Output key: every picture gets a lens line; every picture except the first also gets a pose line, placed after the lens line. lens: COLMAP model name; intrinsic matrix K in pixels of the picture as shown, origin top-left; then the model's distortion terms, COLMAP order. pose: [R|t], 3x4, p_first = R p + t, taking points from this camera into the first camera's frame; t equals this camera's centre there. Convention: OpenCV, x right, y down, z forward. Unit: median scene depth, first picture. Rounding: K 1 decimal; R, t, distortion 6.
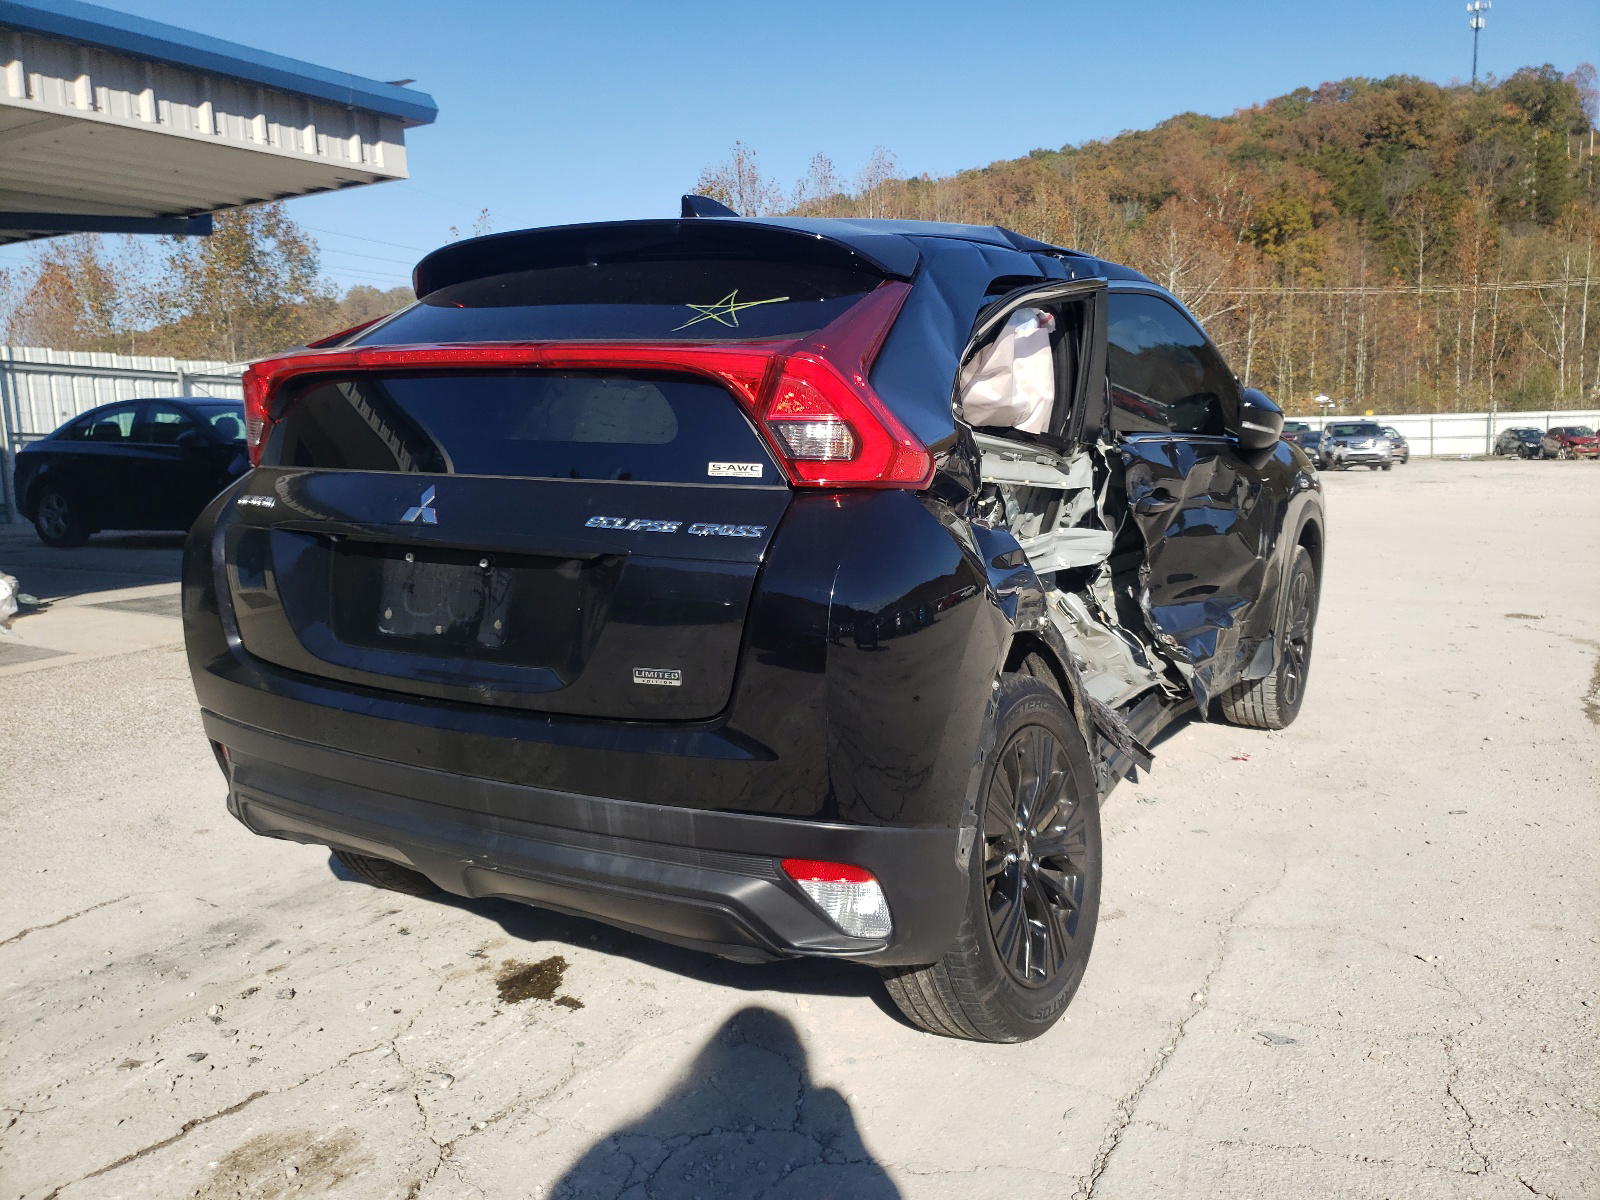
lens RADIAL K [[1247.9, 0, 810.9], [0, 1247.9, 599.9], [0, 0, 1]] dist [-0.002059, 0.048029]
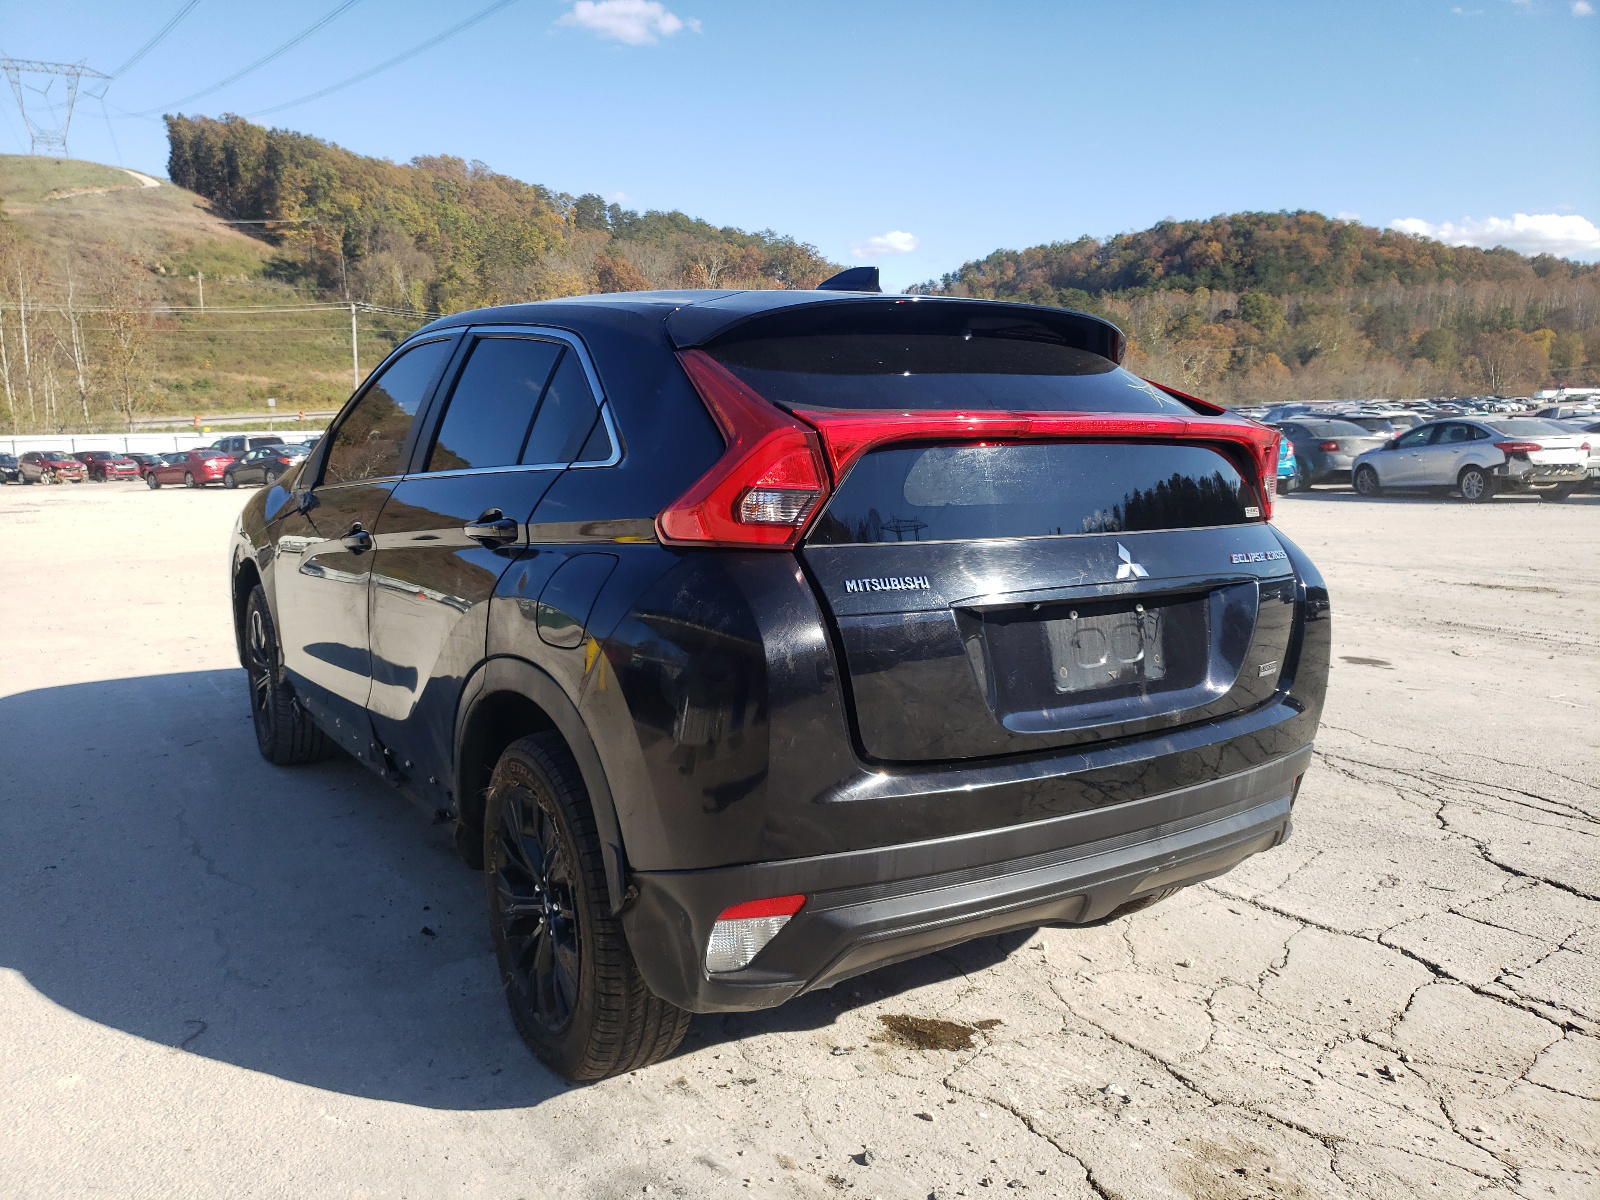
lens RADIAL K [[1247.9, 0, 810.9], [0, 1247.9, 599.9], [0, 0, 1]] dist [-0.002059, 0.048029]
pose [[0.431837, -0.112229, 0.894942, -1.092697], [0.126346, 0.989972, 0.063180, -0.113809], [-0.893058, 0.085789, 0.441686, 0.590374]]
